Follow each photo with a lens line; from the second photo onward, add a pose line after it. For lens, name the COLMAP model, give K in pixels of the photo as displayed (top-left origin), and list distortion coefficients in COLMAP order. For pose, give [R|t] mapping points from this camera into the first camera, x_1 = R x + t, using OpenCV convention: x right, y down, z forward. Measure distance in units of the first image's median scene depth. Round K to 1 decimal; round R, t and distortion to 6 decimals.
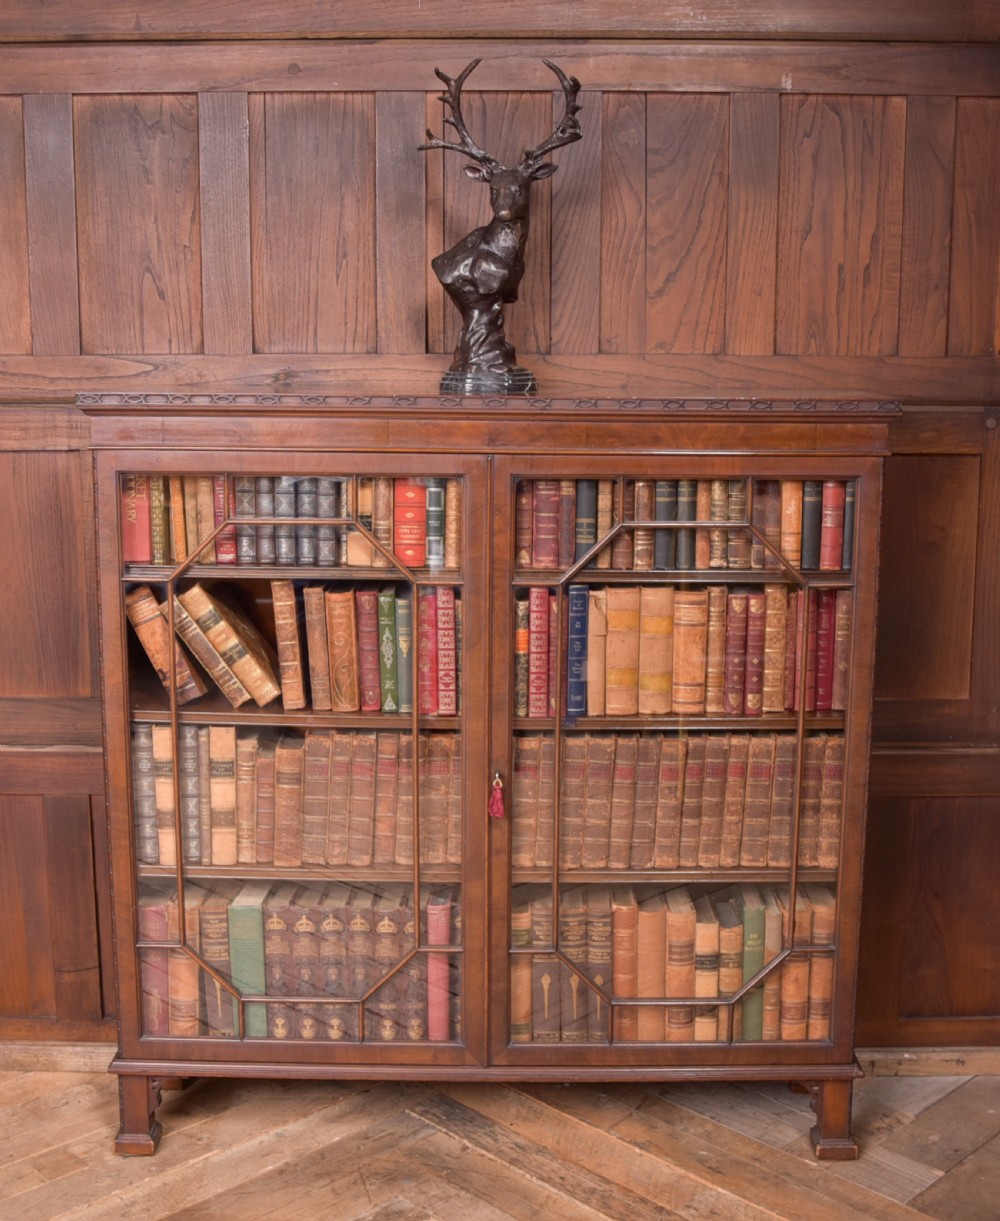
lens RADIAL K [[1538.9, 0, 500.0], [0, 1538.9, 610.5], [0, 0, 1]] dist [-0.113176, 0.101626]
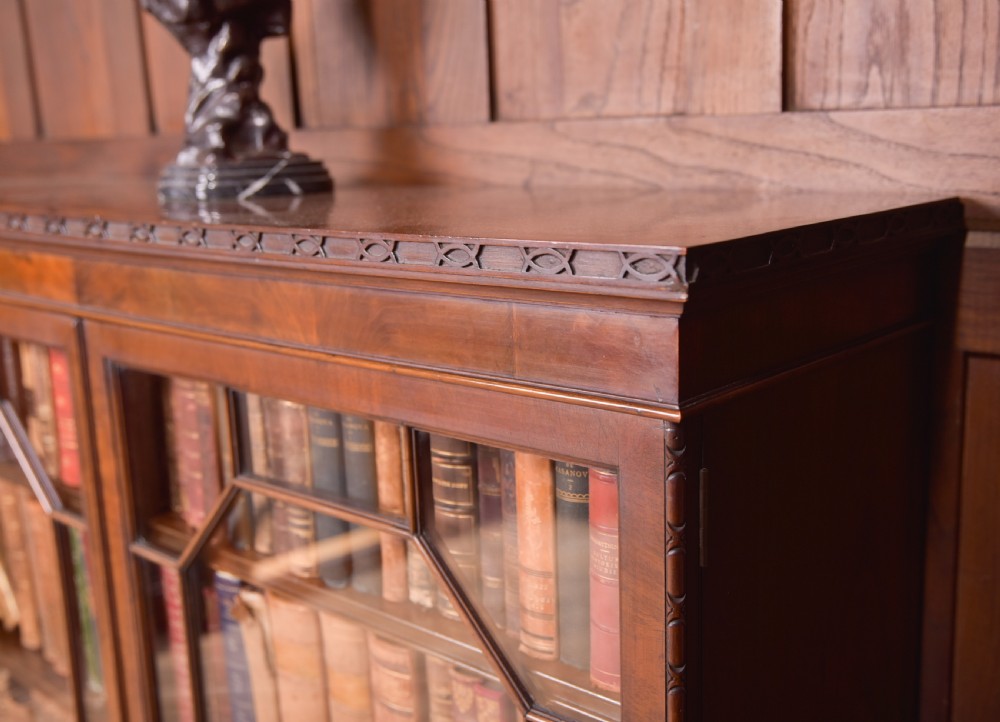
lens RADIAL K [[1129.0, 0, 549.9], [0, 1129.0, 379.6], [0, 0, 1]] dist [-0.018535, 0.010745]
pose [[0.756881, 0.118071, -0.642798, 0.359109], [-0.078664, 0.992853, 0.089746, -0.120952], [0.648801, -0.017362, 0.760760, 0.749446]]
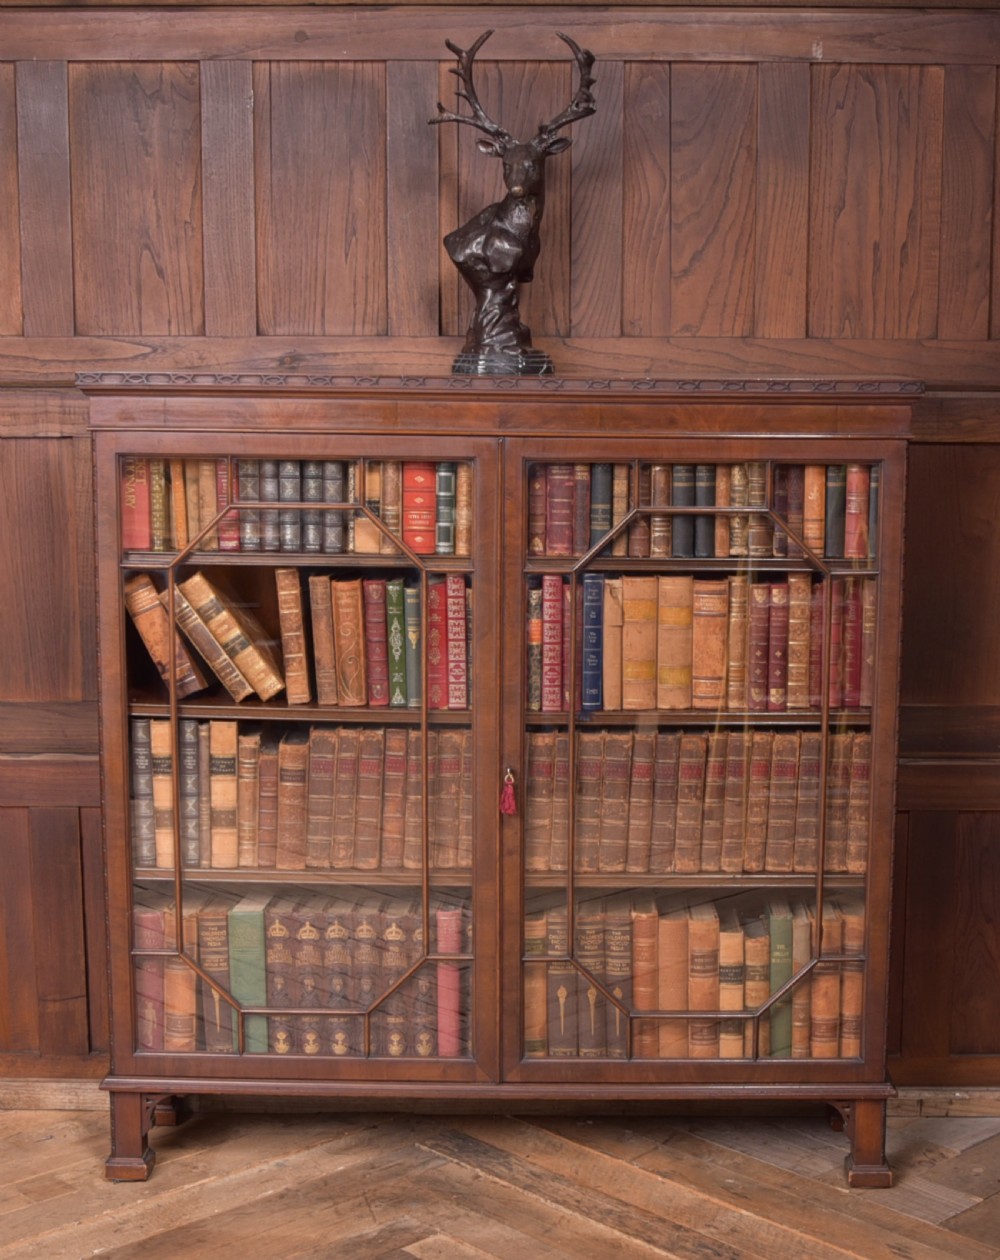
lens RADIAL K [[2024.3, 0, 577.4], [0, 2024.3, 674.5], [0, 0, 1]] dist [-0.094050, 0.112513]
pose [[0.999994, 0.002437, 0.002288, 0.036723], [-0.002405, 0.999902, -0.013808, 0.062133], [-0.002321, 0.013802, 0.999902, -0.259907]]
